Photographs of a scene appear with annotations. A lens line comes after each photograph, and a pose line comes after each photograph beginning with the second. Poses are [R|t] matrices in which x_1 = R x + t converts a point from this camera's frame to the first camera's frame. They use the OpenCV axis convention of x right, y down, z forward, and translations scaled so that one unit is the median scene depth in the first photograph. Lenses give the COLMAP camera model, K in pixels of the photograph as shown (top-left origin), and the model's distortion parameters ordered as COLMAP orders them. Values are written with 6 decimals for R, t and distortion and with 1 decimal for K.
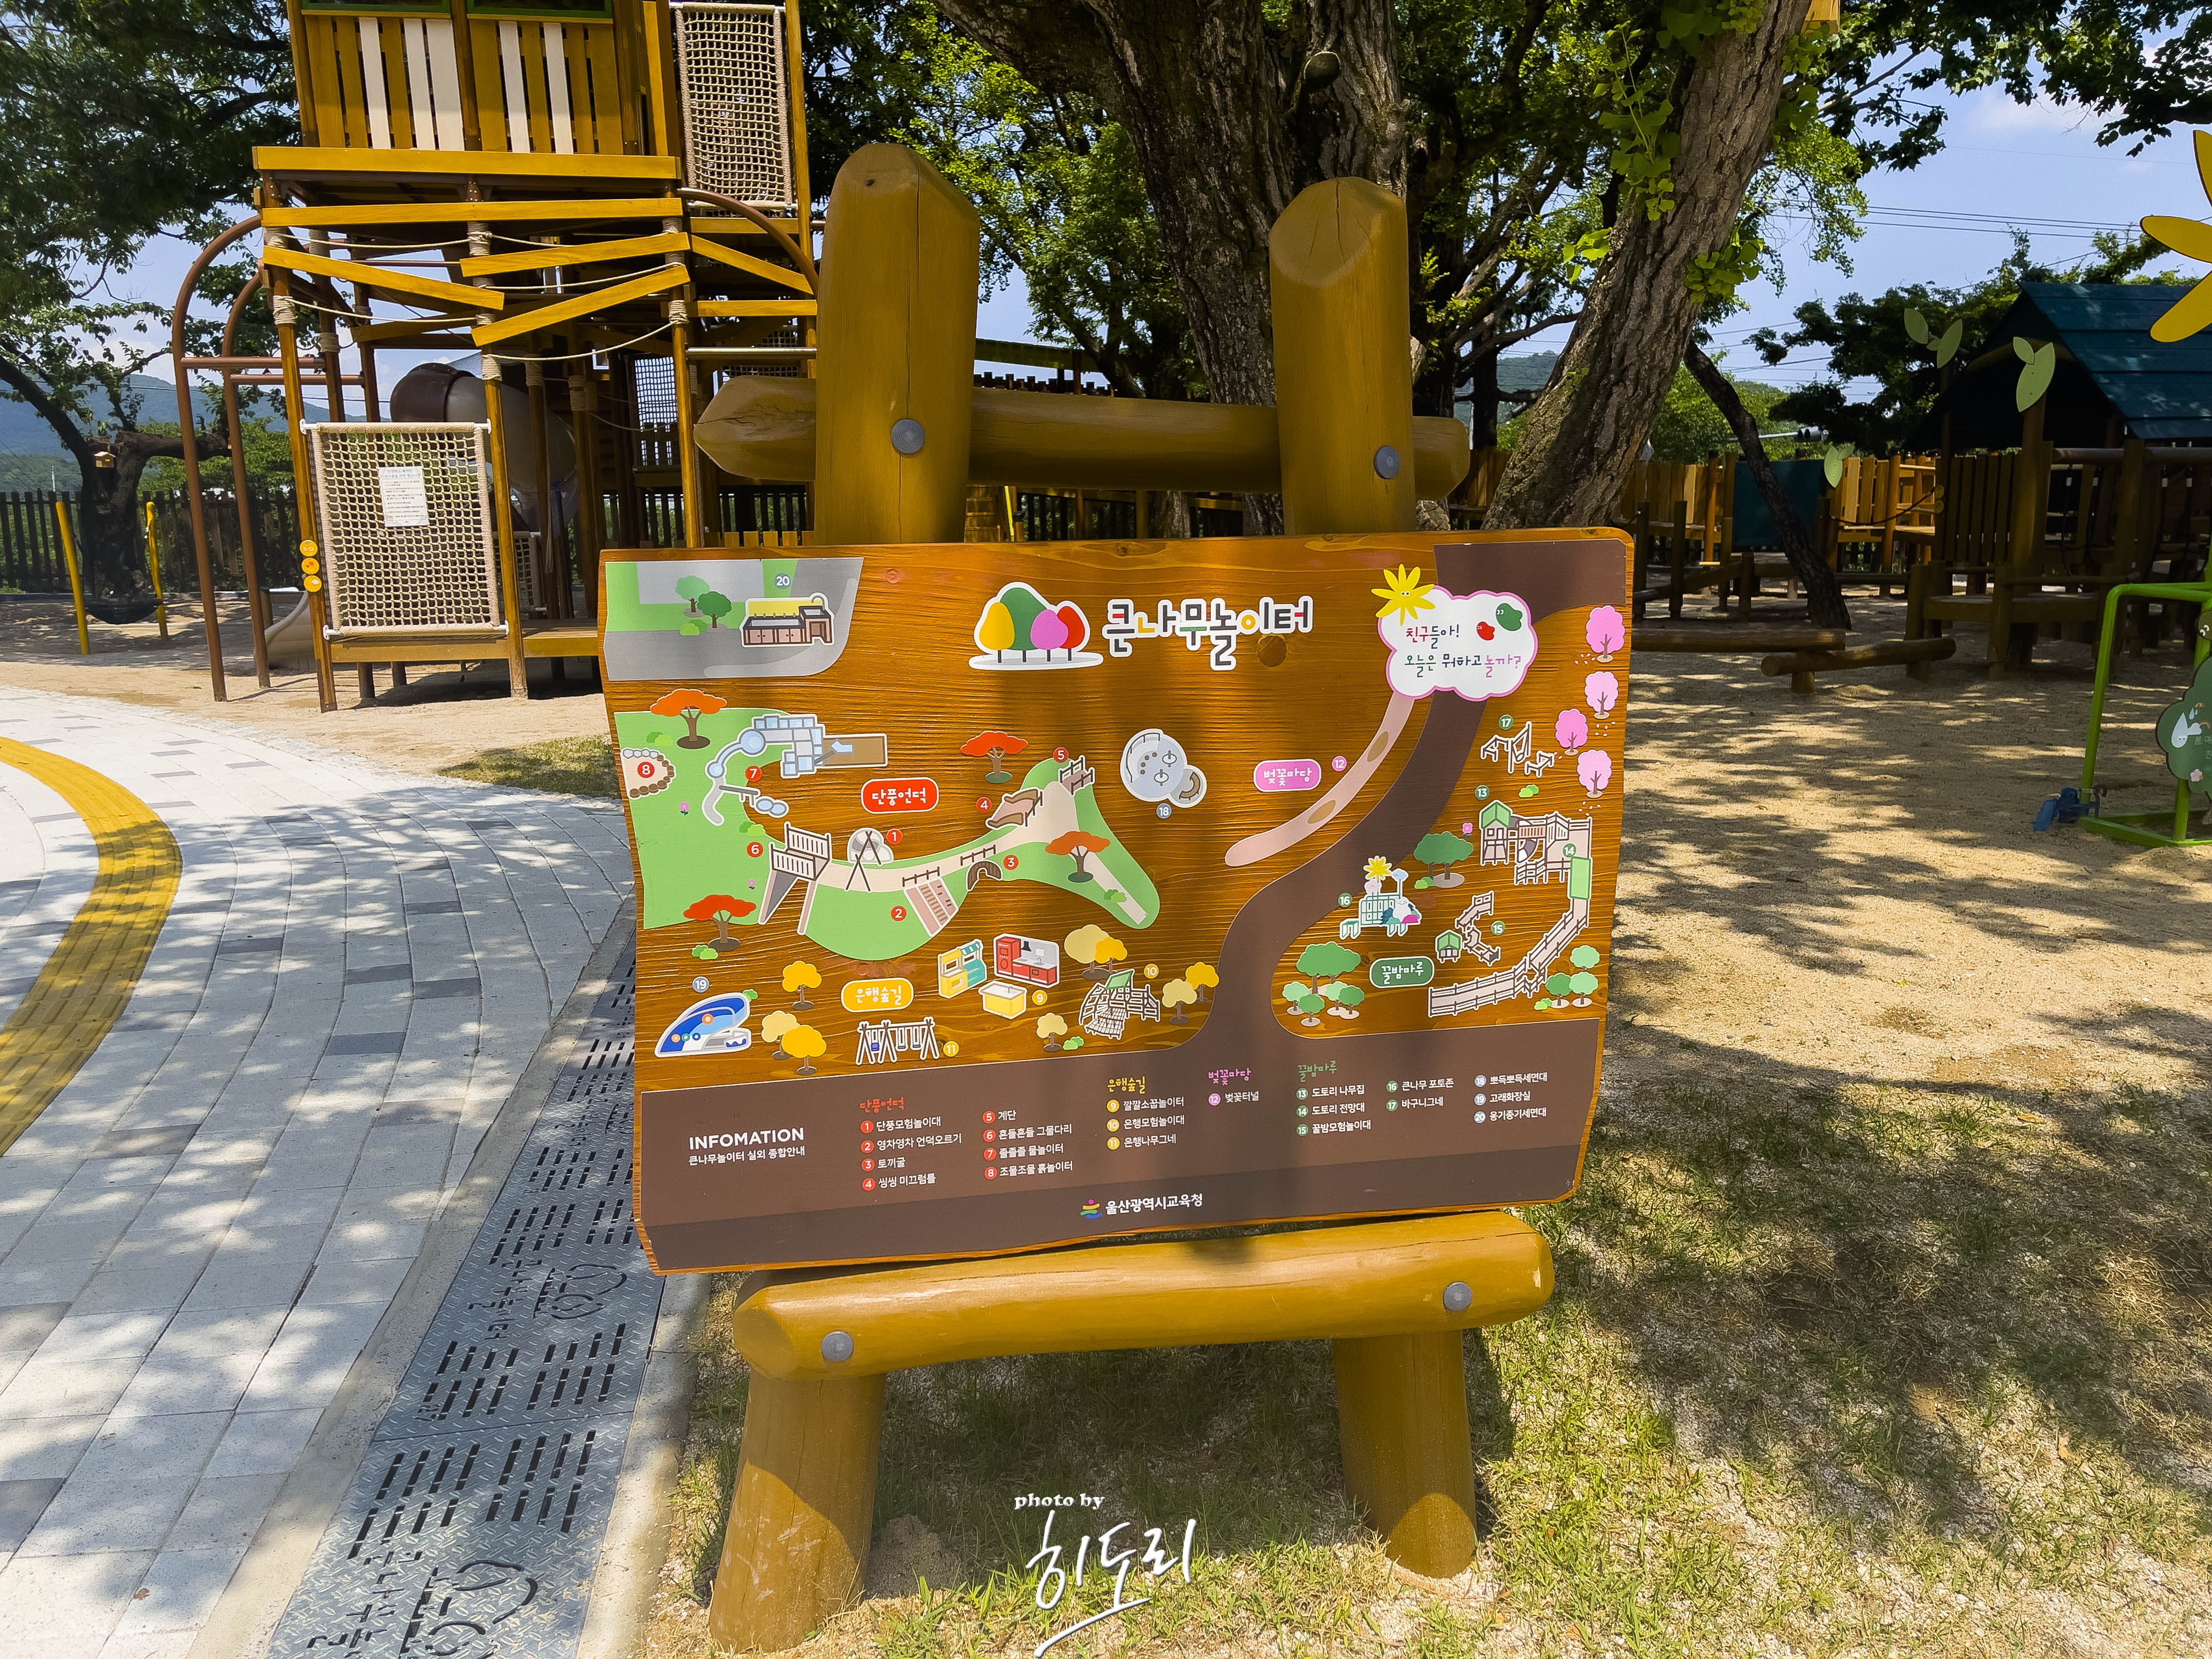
lens RADIAL K [[1672.1, 0, 1094.2], [0, 1672.1, 850.1], [0, 0, 1]] dist [0.048032, -0.052367]
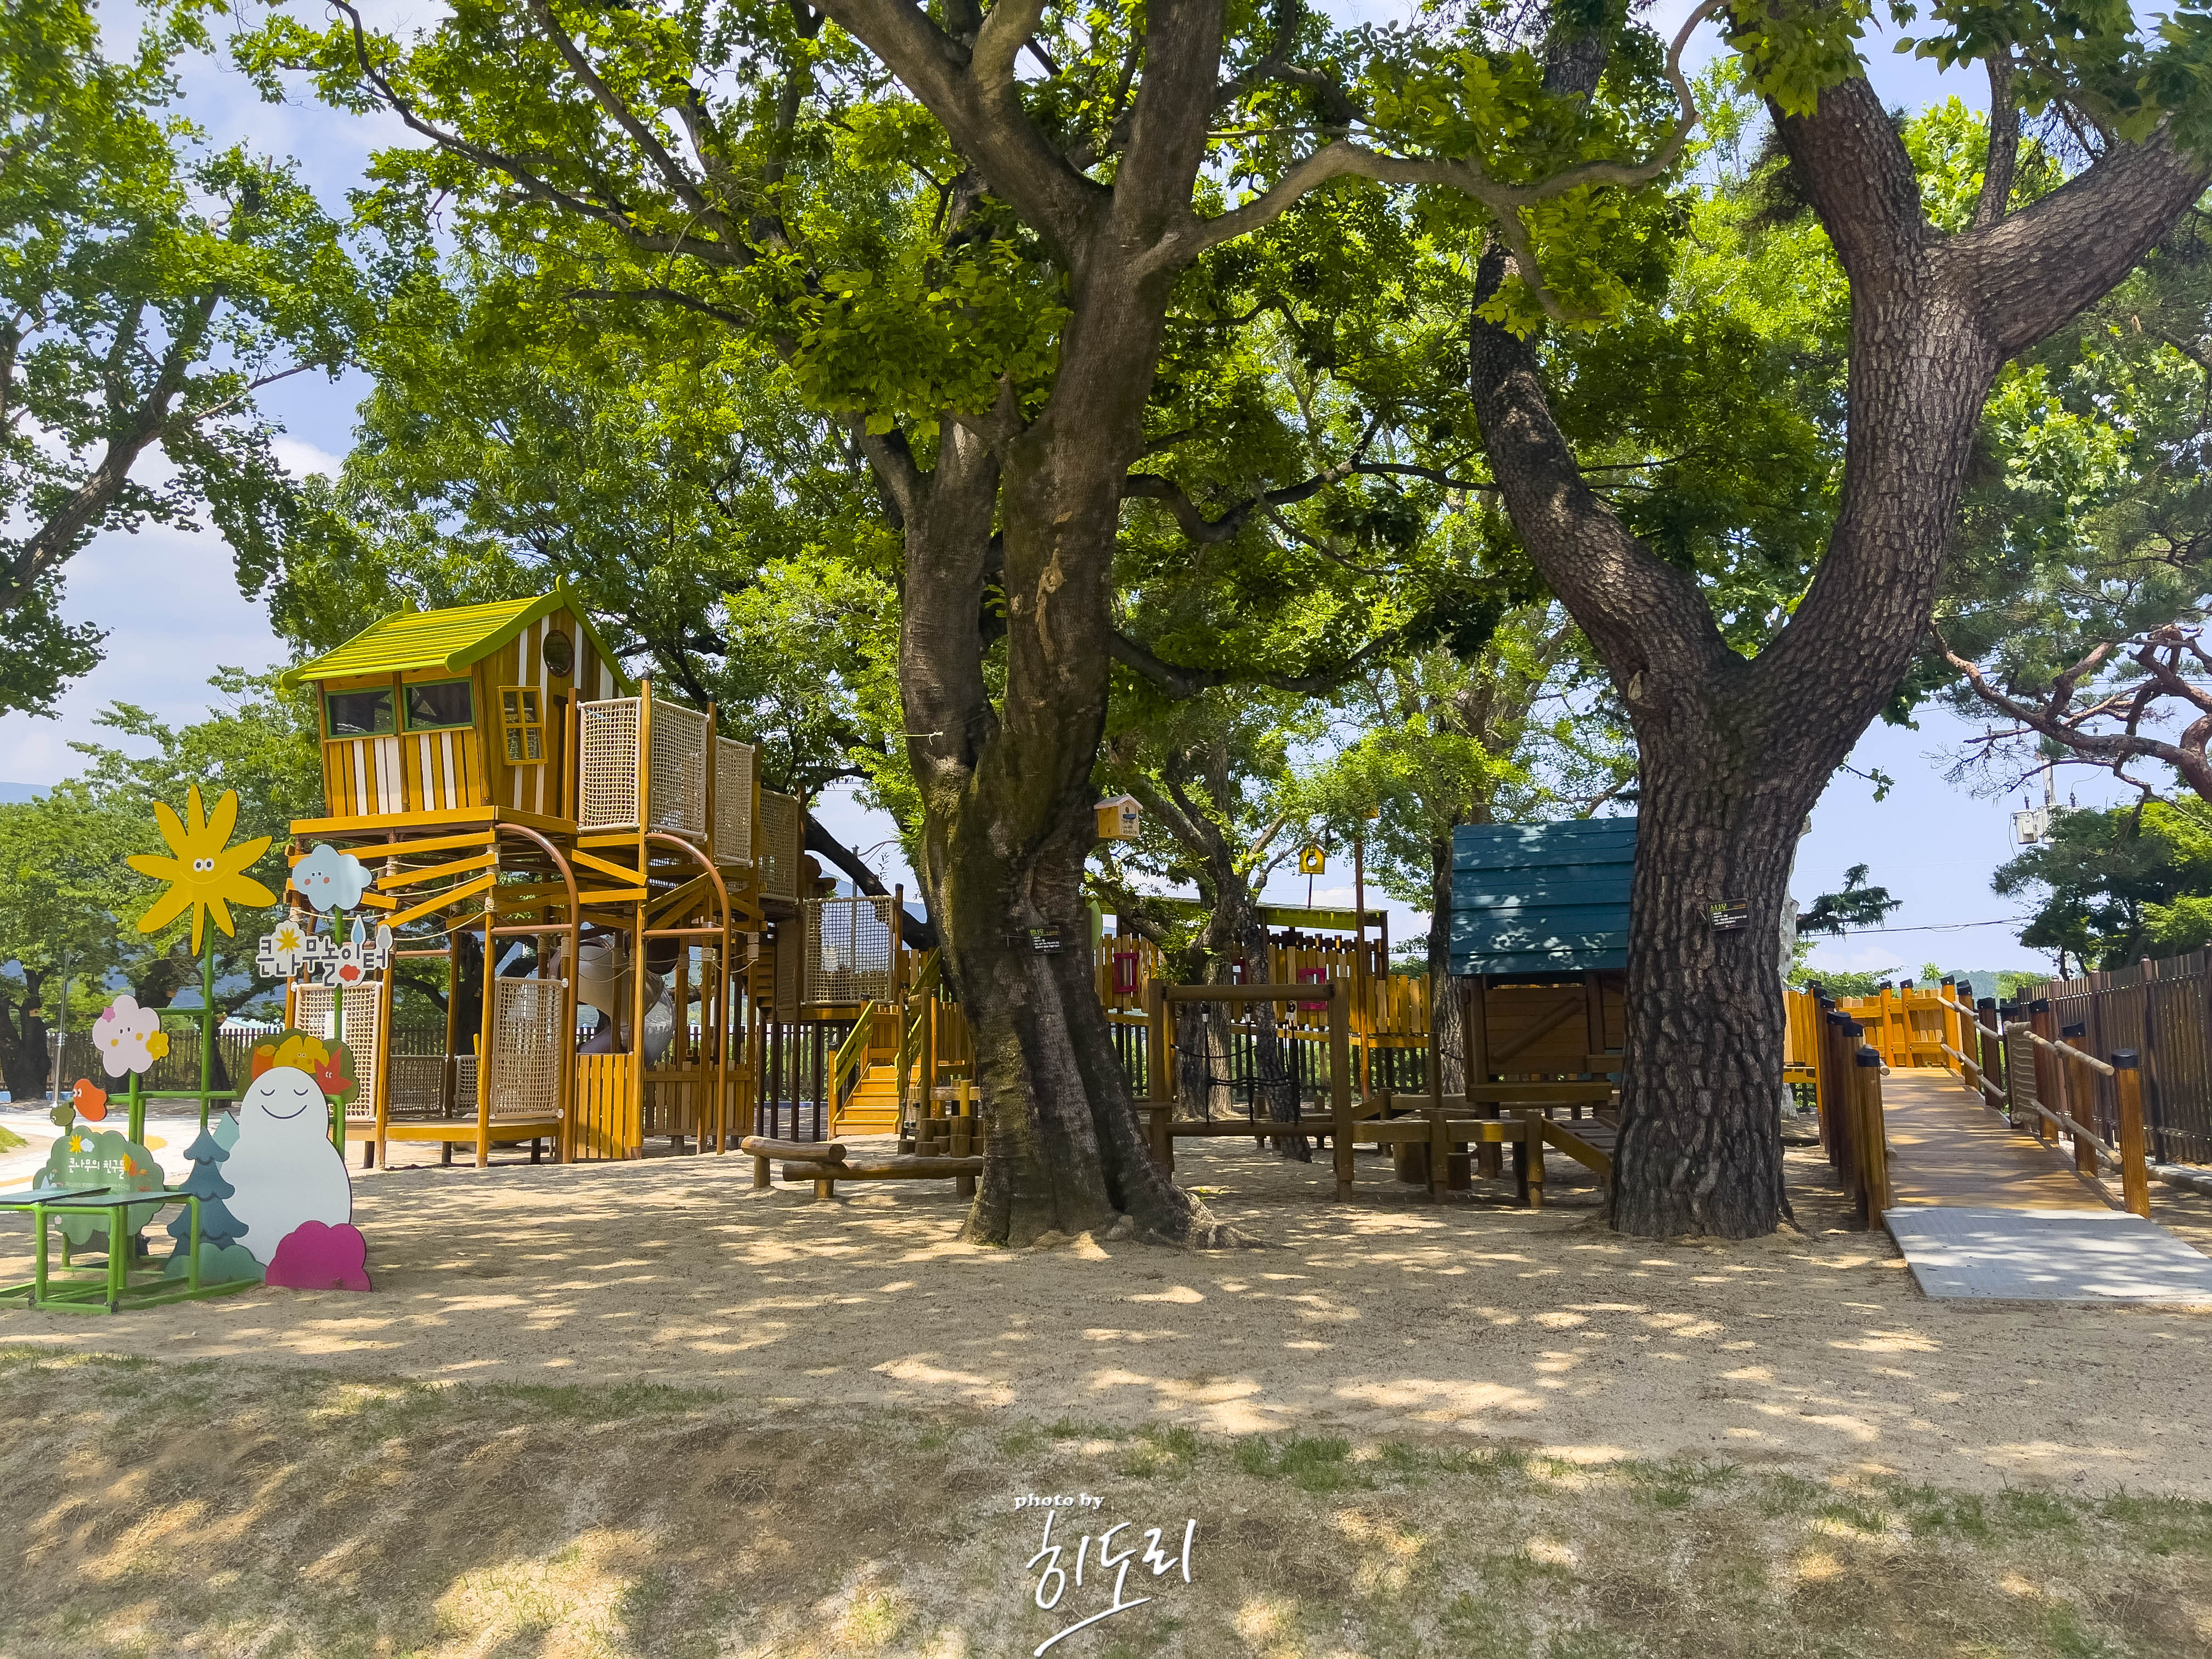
lens RADIAL K [[1672.1, 0, 1111.3], [0, 1672.1, 825.8], [0, 0, 1]] dist [0.048032, -0.052367]
pose [[0.857404, -0.067330, -0.510220, 0.952798], [-0.101137, 0.950029, -0.295325, -0.007877], [0.504608, 0.304815, 0.807749, 0.072380]]
